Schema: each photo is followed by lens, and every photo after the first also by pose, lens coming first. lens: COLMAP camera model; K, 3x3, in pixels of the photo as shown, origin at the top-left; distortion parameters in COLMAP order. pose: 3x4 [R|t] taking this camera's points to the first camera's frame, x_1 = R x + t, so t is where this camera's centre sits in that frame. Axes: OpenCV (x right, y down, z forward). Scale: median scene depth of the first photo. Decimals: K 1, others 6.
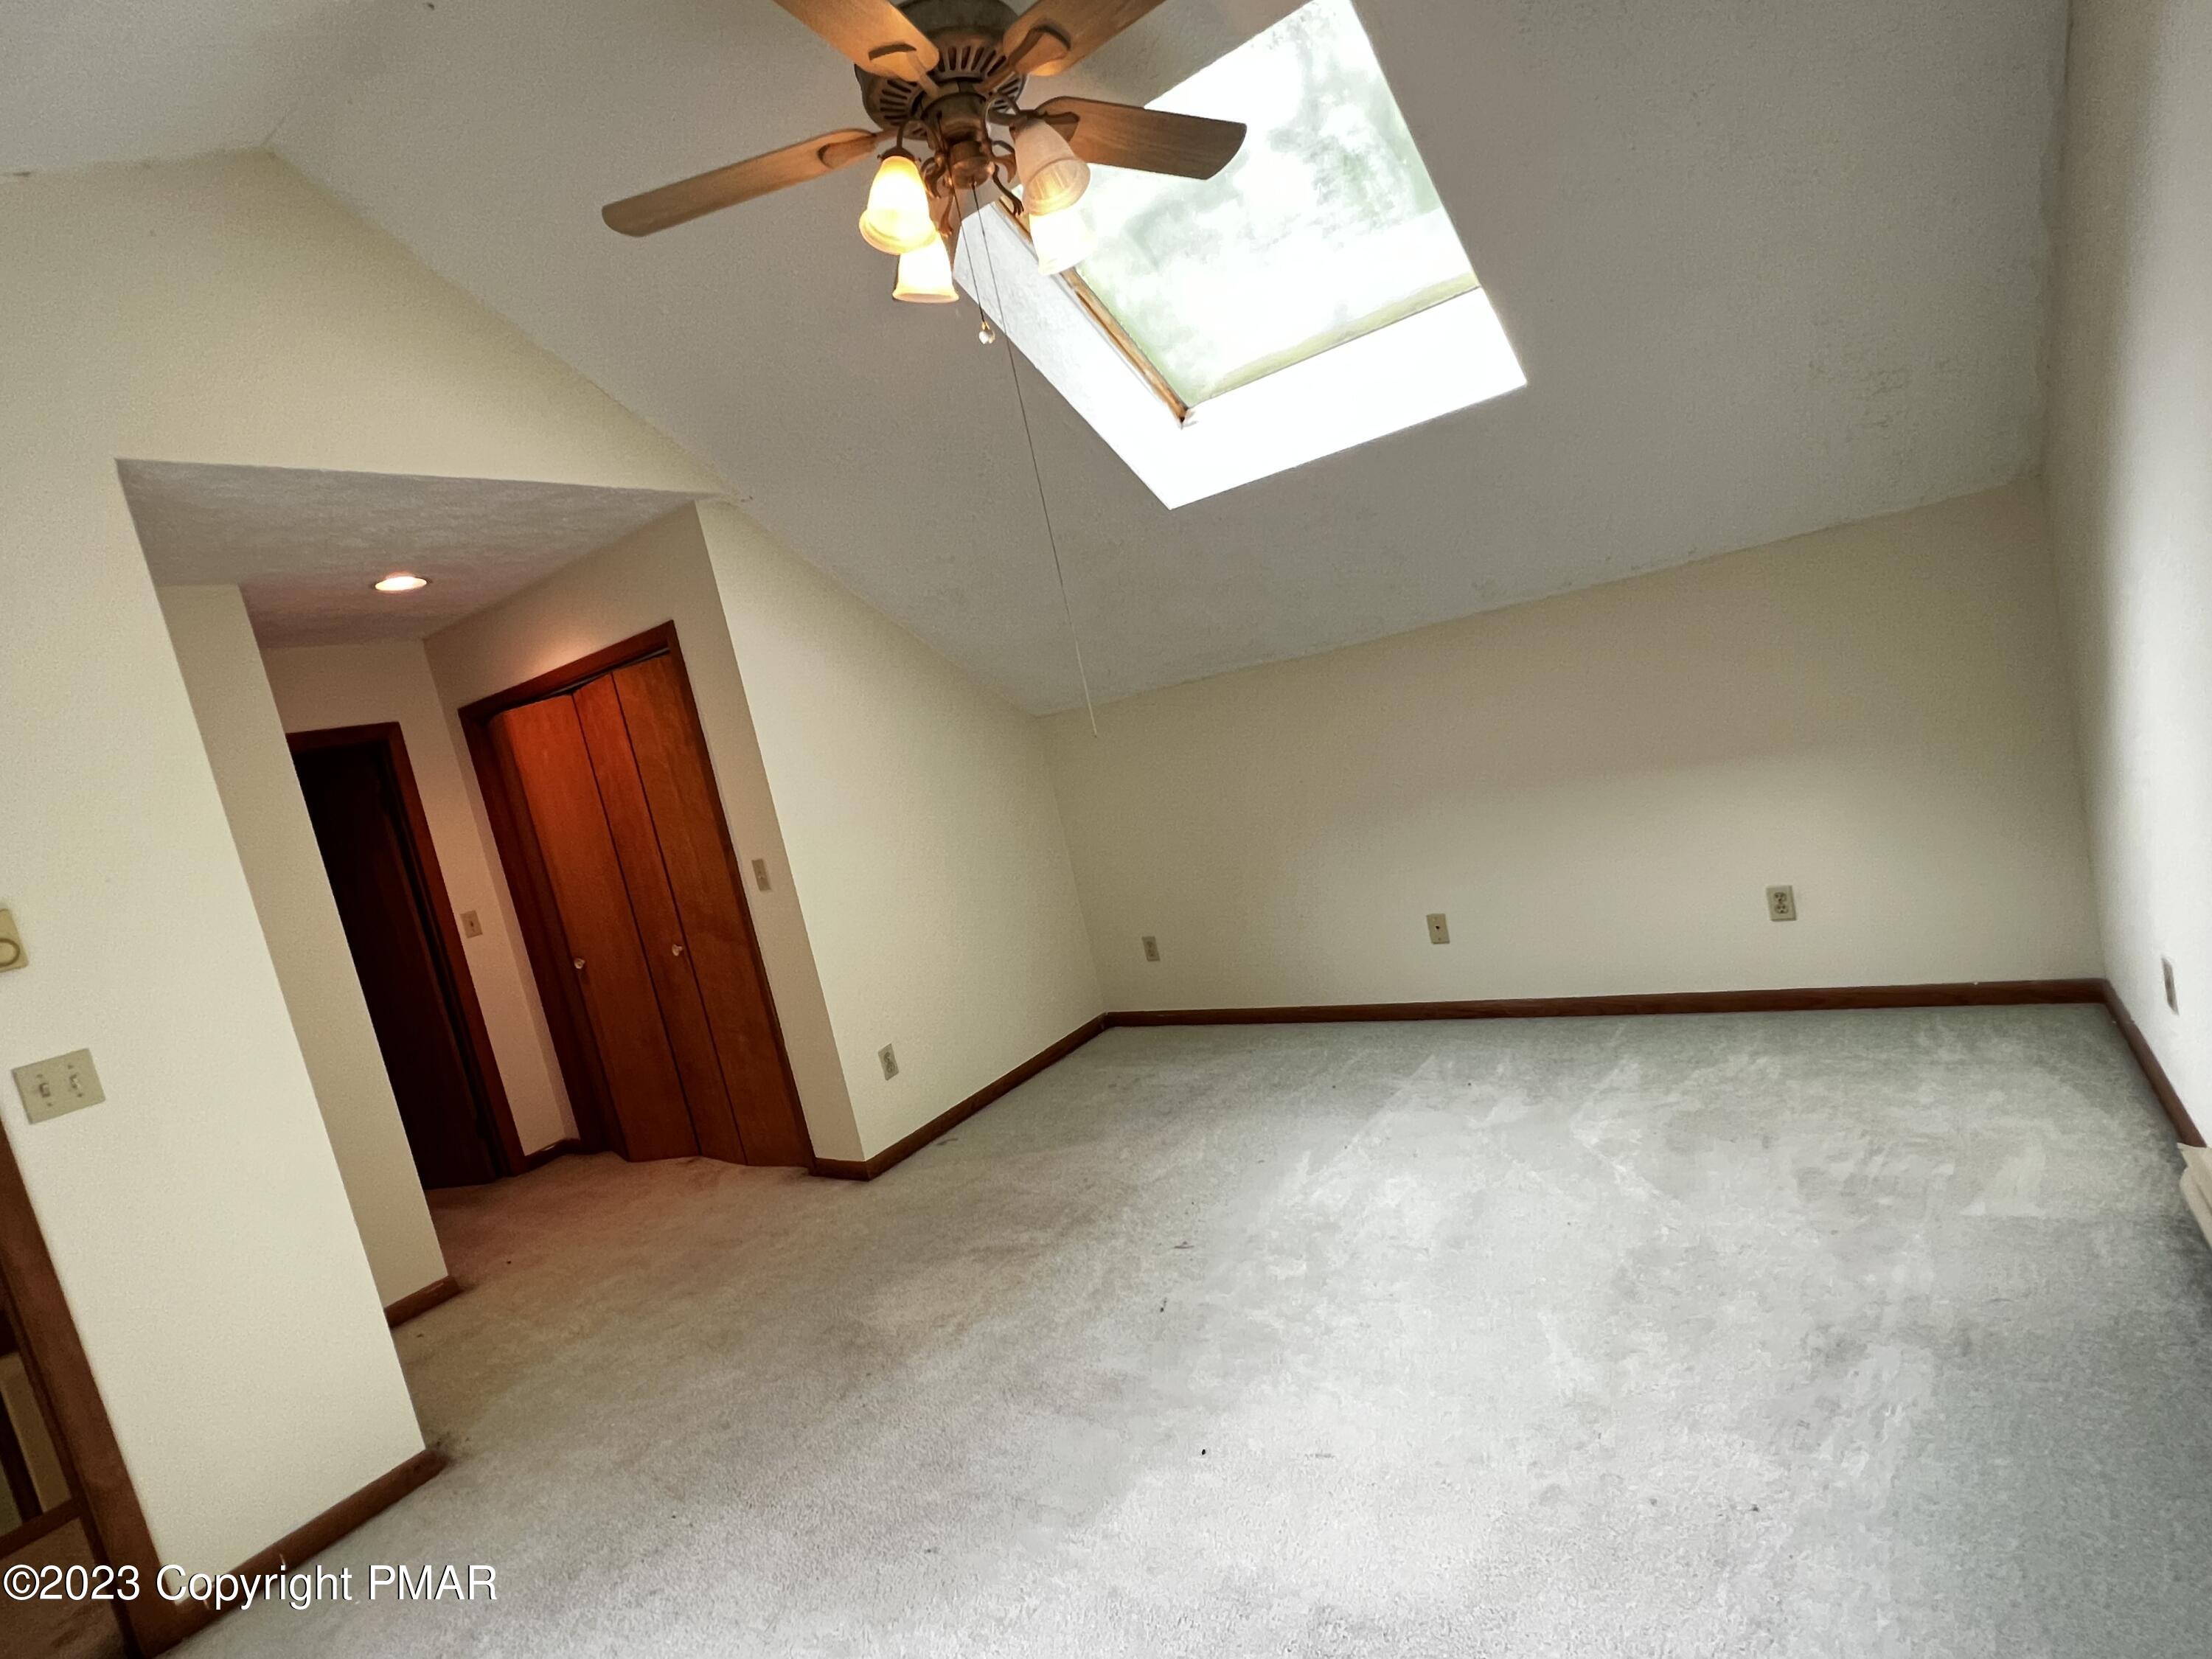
lens RADIAL K [[1127.1, 0, 1109.7], [0, 1127.1, 826.3], [0, 0, 1]] dist [-0.002533, -0.000034]
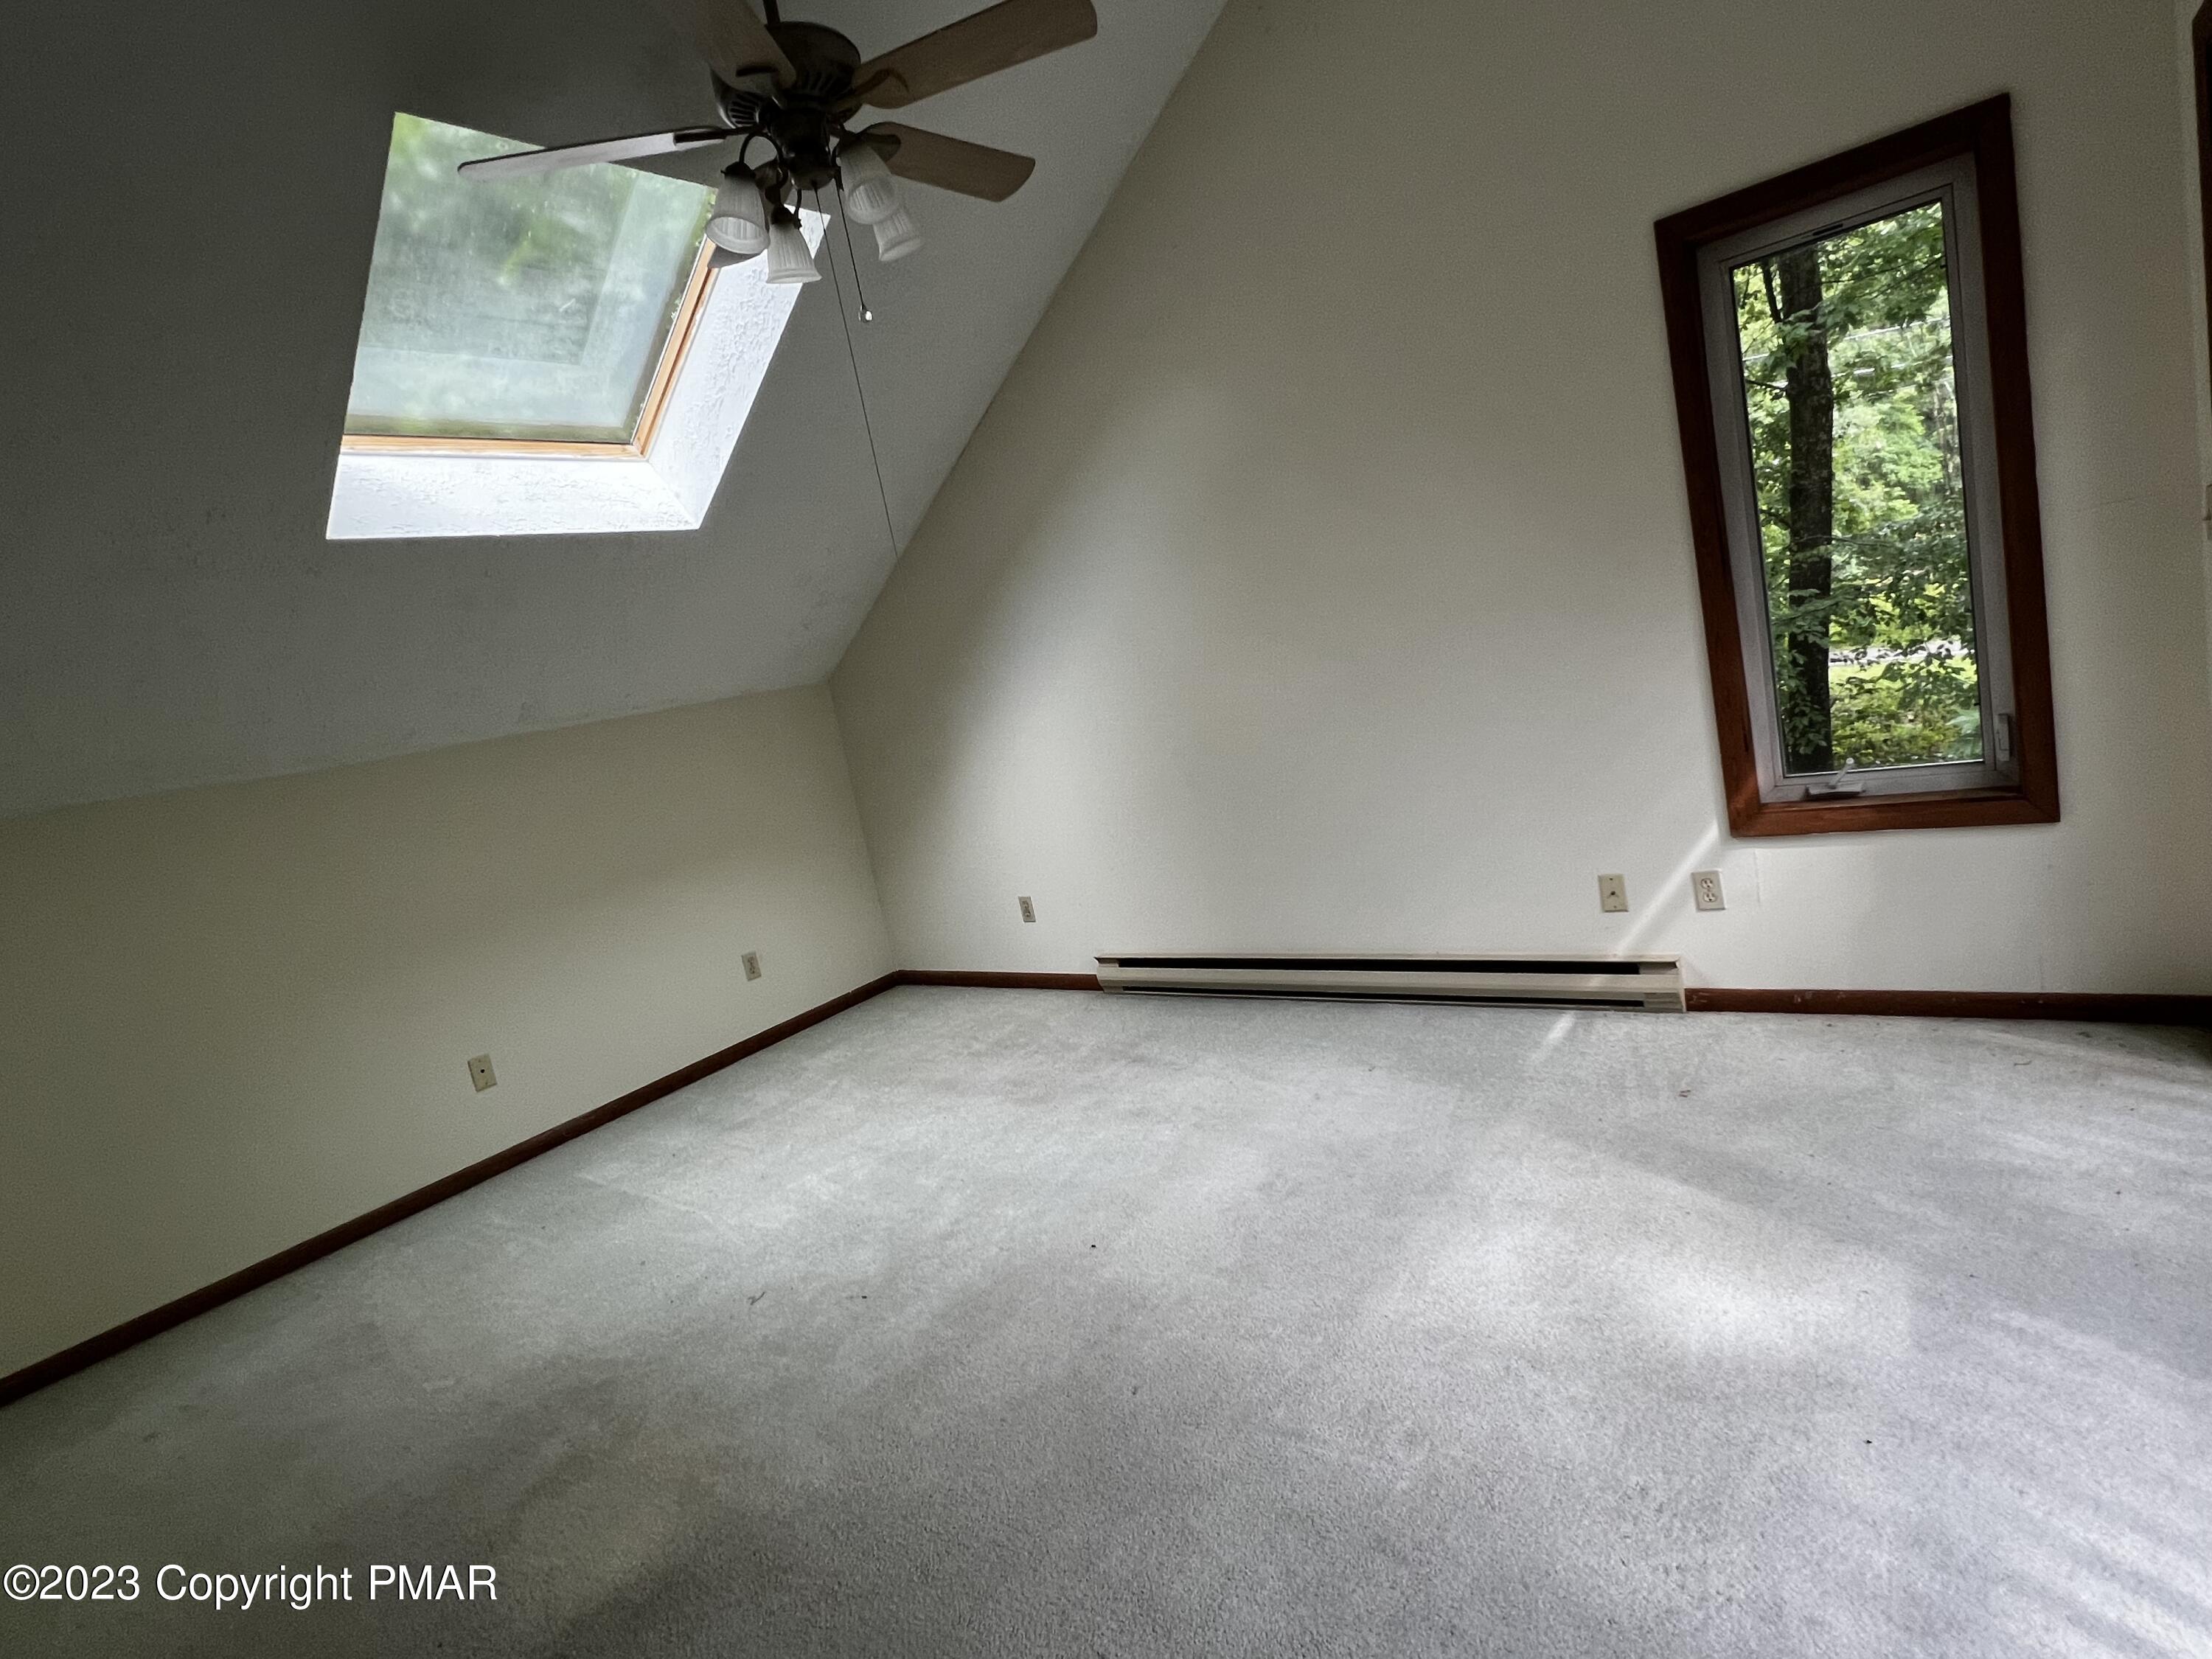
lens RADIAL K [[1127.1, 0, 1114.1], [0, 1127.1, 834.9], [0, 0, 1]] dist [-0.002533, -0.000034]
pose [[0.044718, 0.068287, 0.996663, -0.819125], [0.280107, 0.956785, -0.078123, 0.163244], [-0.958927, 0.282666, 0.023658, 0.582037]]
